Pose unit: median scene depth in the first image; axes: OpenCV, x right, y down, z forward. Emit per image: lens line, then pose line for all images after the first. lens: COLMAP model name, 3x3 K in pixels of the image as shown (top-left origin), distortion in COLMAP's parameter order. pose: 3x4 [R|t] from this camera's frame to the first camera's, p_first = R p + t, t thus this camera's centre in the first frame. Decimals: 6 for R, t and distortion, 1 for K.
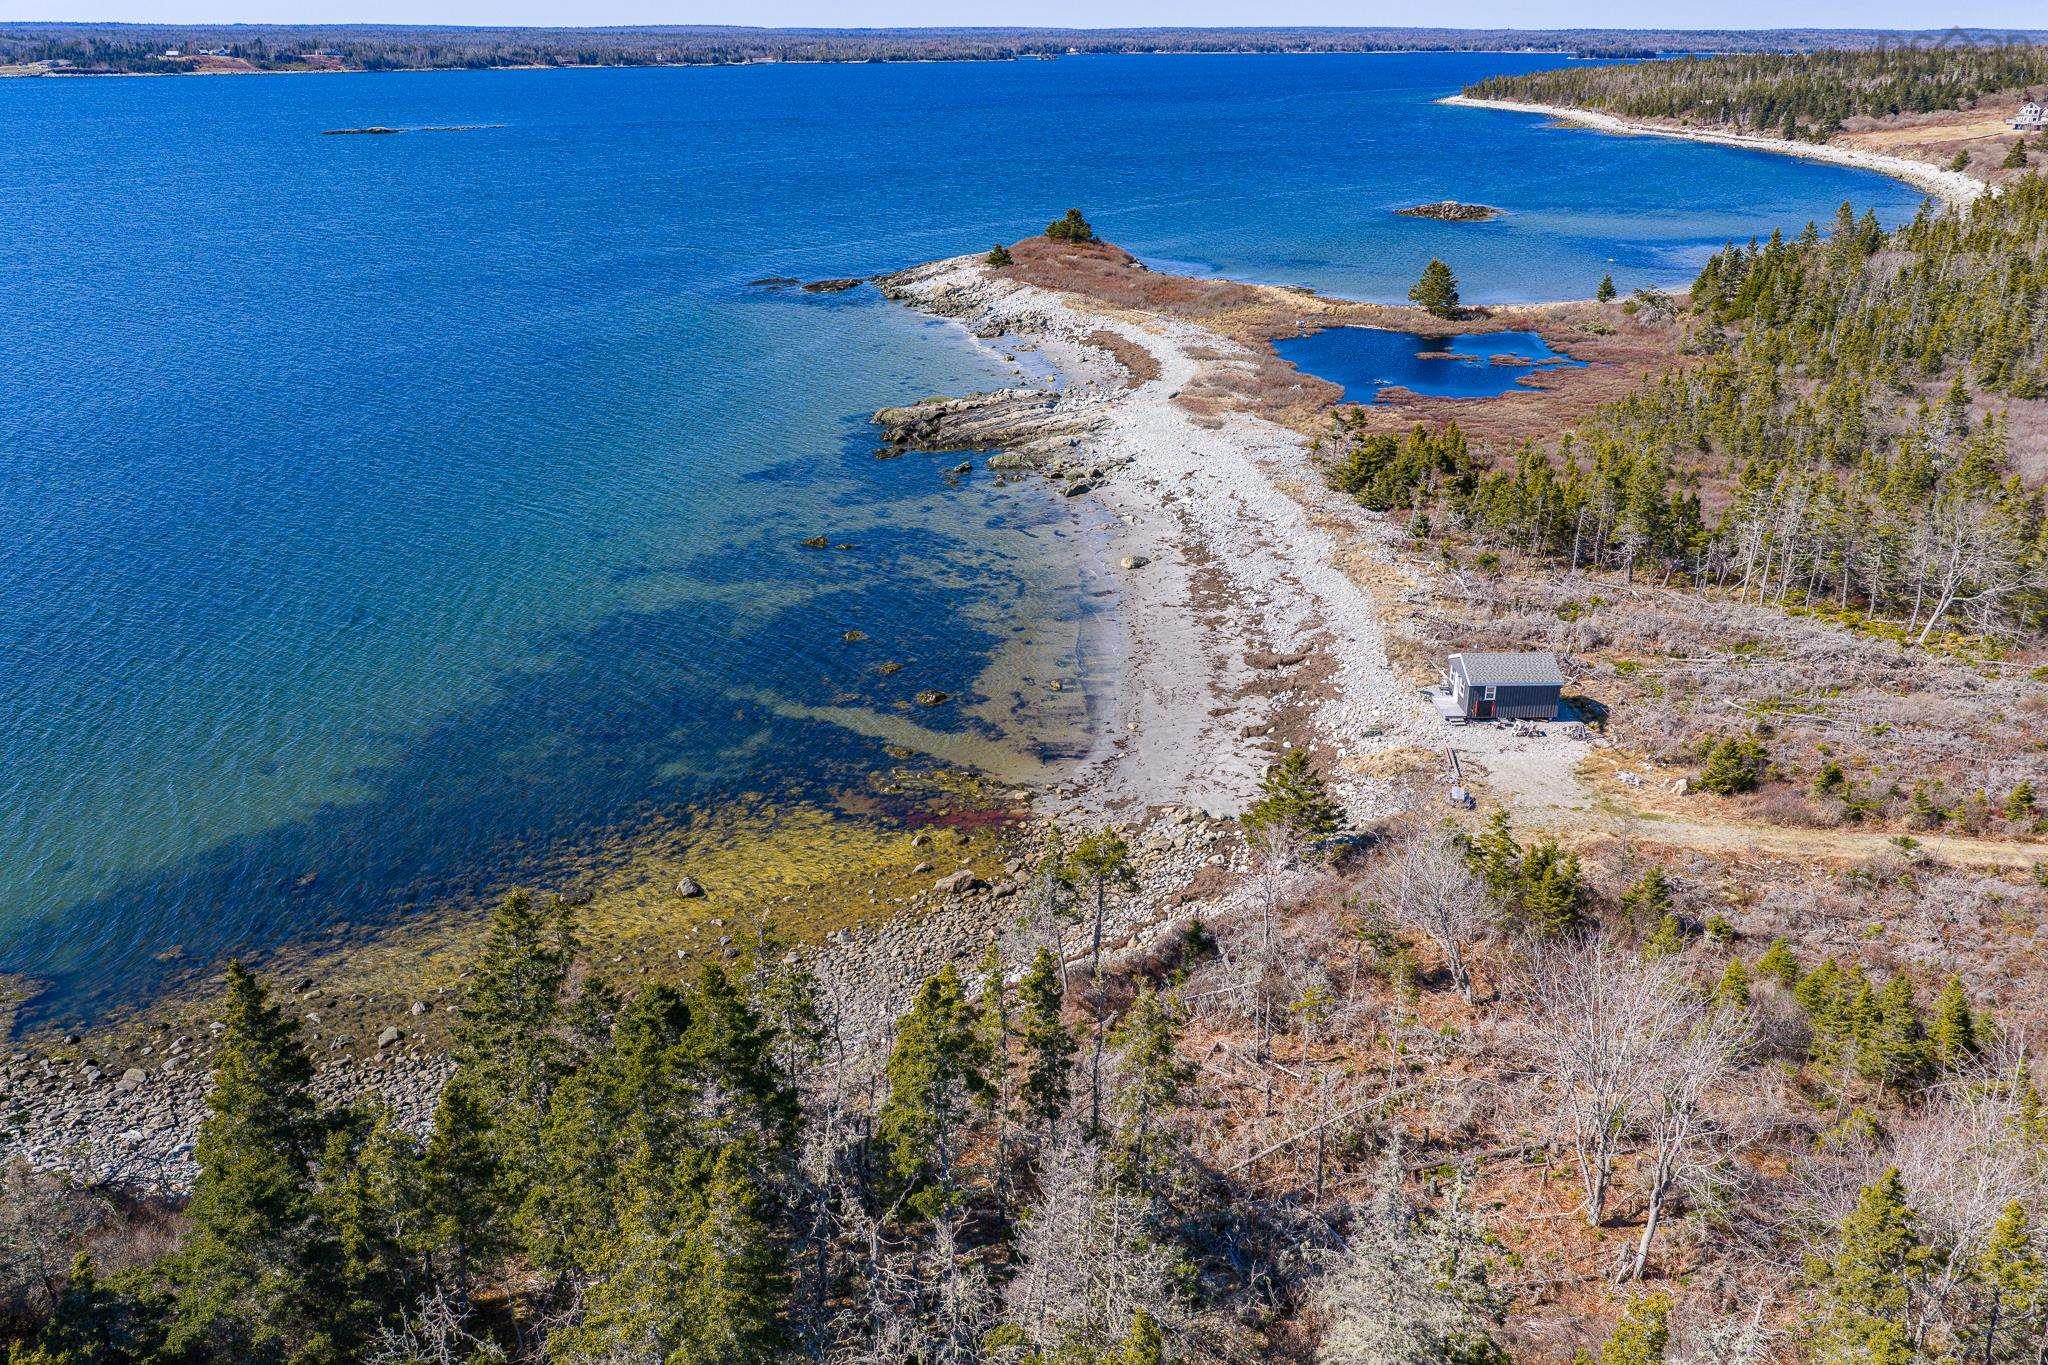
lens RADIAL K [[1644.9, 0, 1024.0], [0, 1644.9, 682.5], [0, 0, 1]] dist [0.008482, -0.004037]
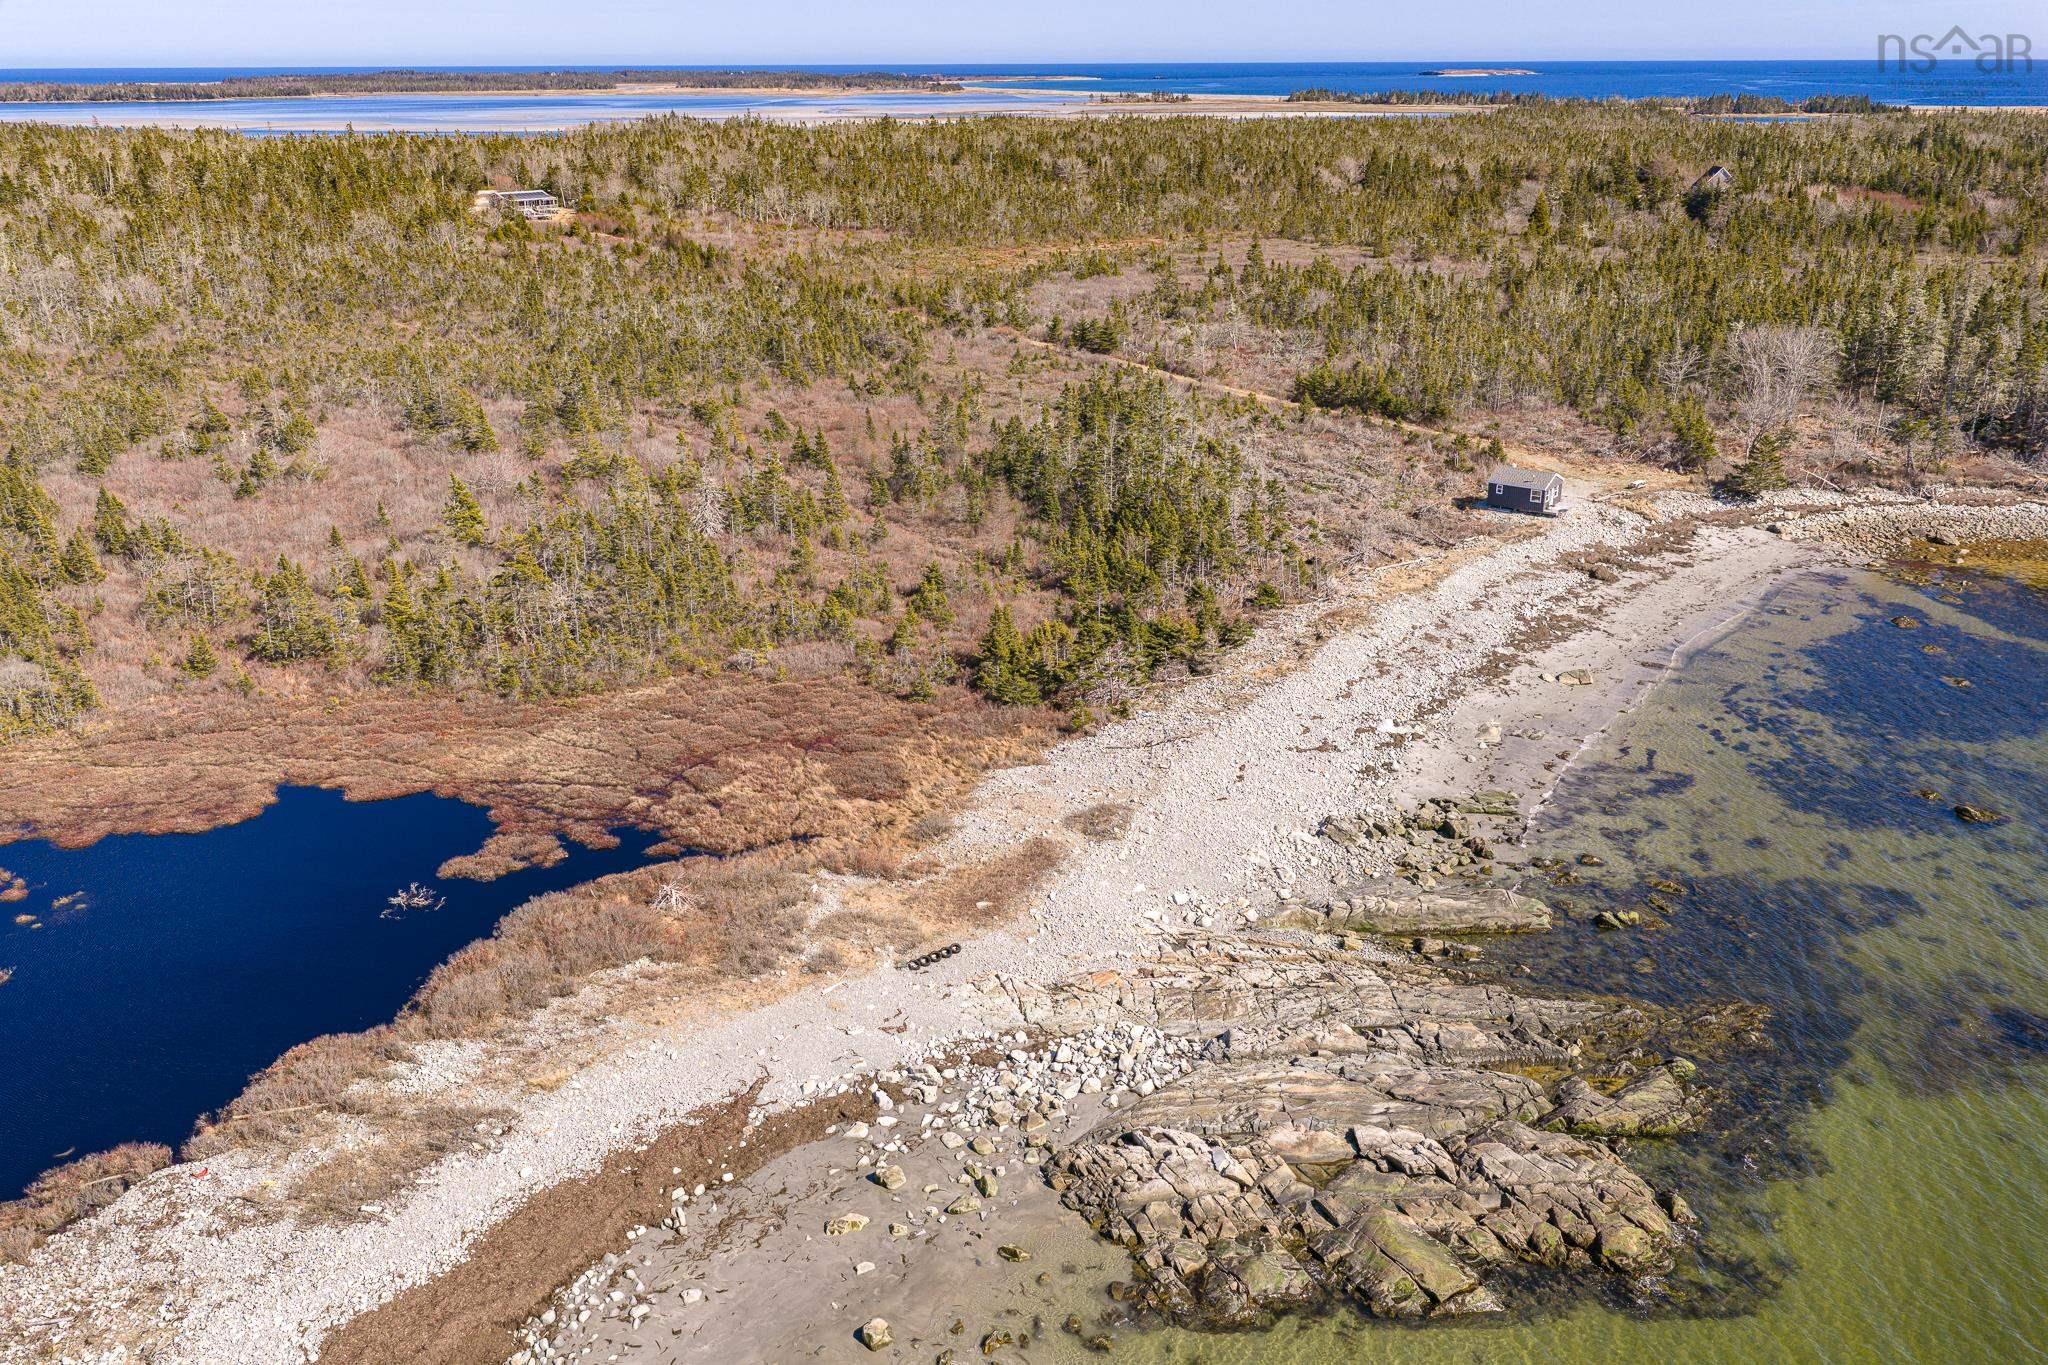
lens RADIAL K [[1629.8, 0, 1024.0], [0, 1629.8, 682.5], [0, 0, 1]] dist [0.007334, -0.003368]
pose [[-0.771245, -0.223443, 0.596033, -0.244601], [0.238247, 0.766974, 0.595810, -0.717429], [-0.590271, 0.601518, -0.538290, 1.783437]]
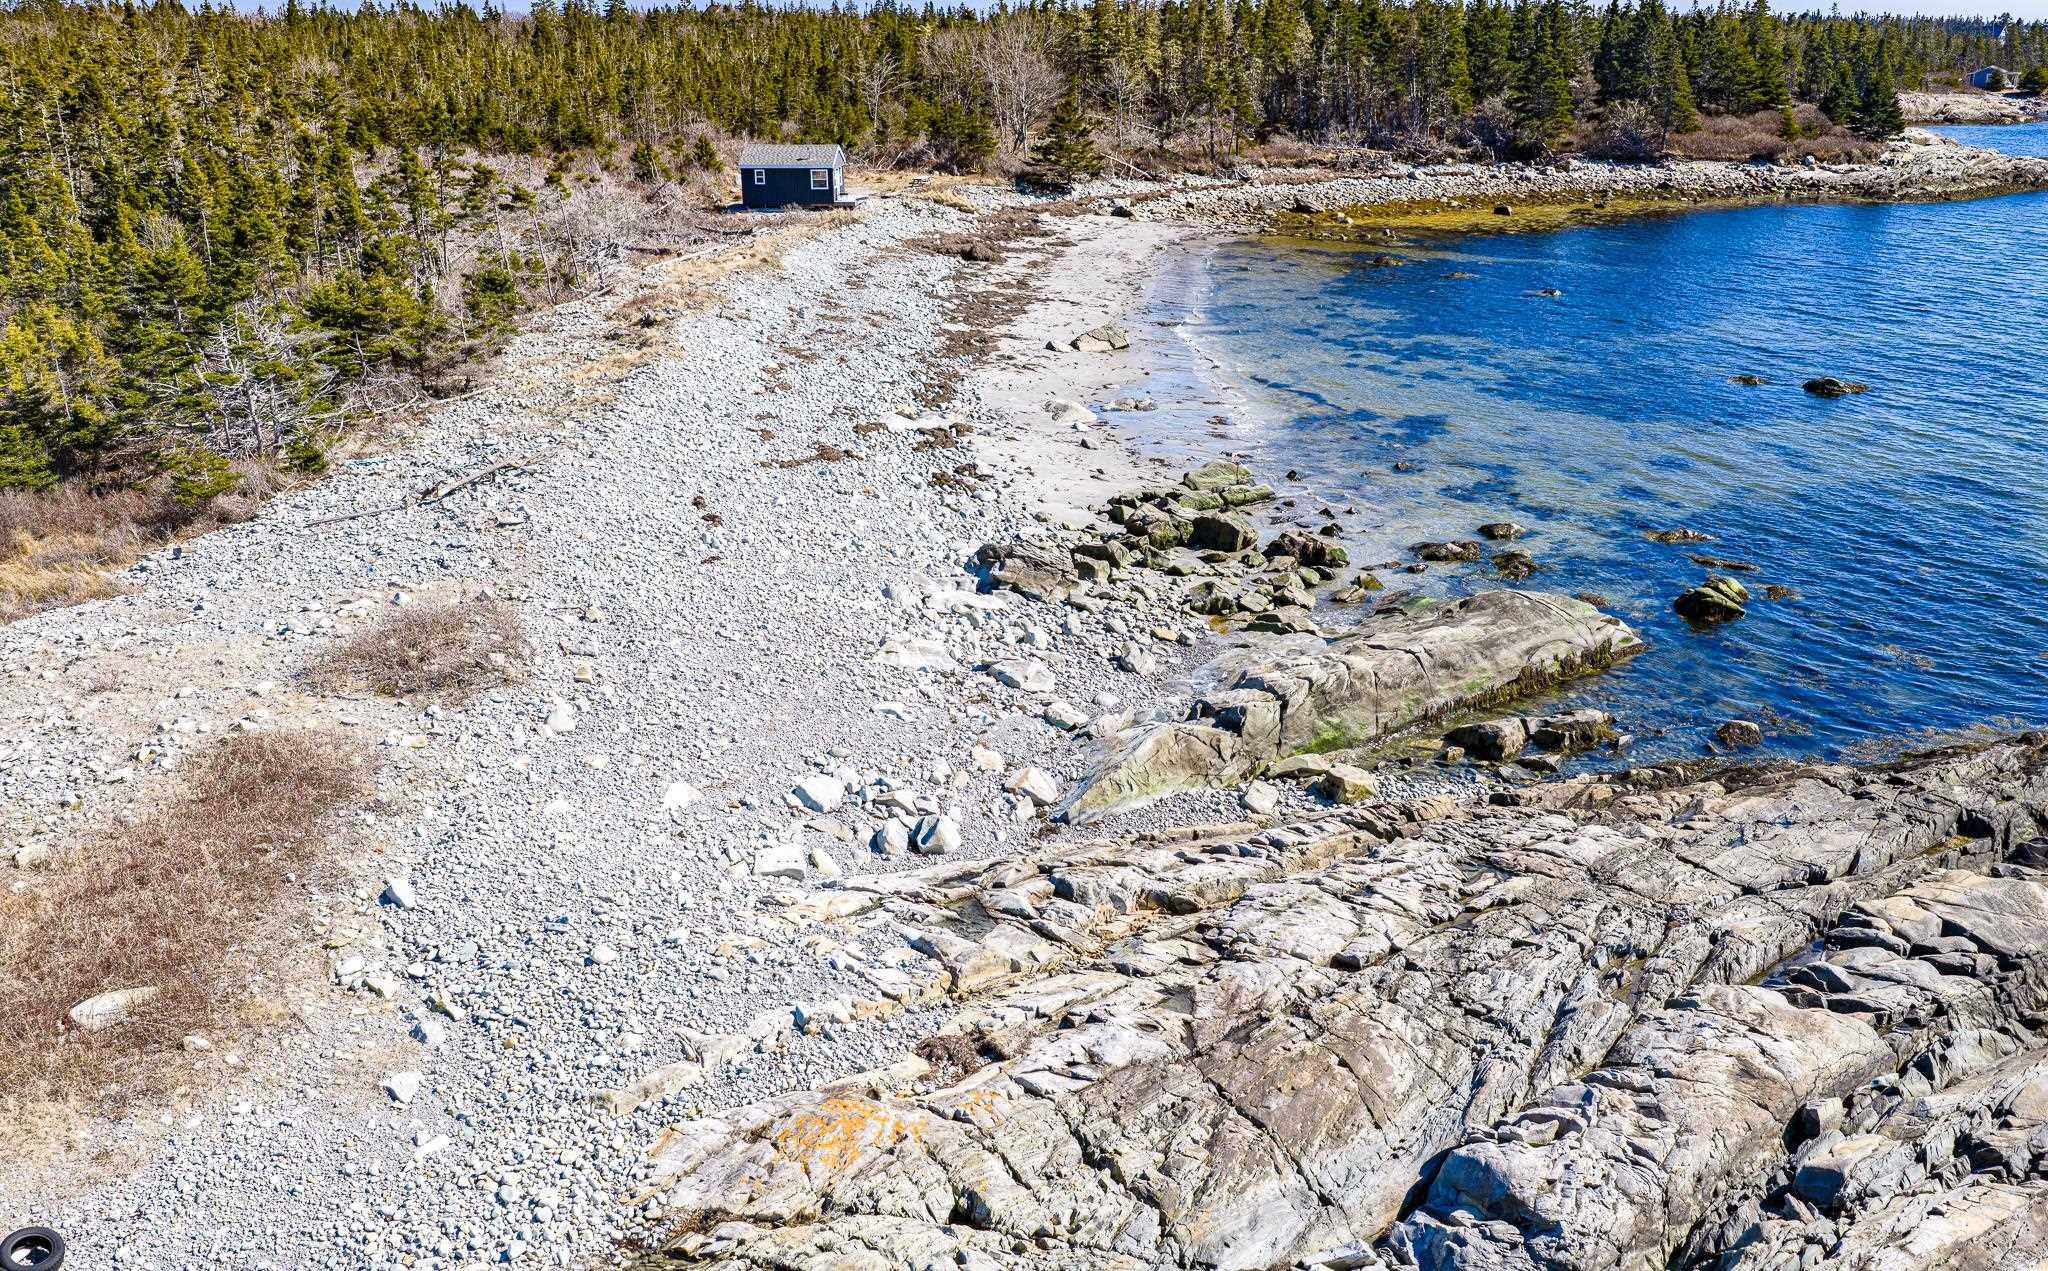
lens RADIAL K [[1715.0, 0, 1024.0], [0, 1715.0, 635.5], [0, 0, 1]] dist [-0.006644, -0.004226]
pose [[-0.997892, -0.017008, 0.062633, 0.070114], [0.027423, 0.764179, 0.644420, -0.358815], [-0.058823, 0.644779, -0.762102, 1.569364]]
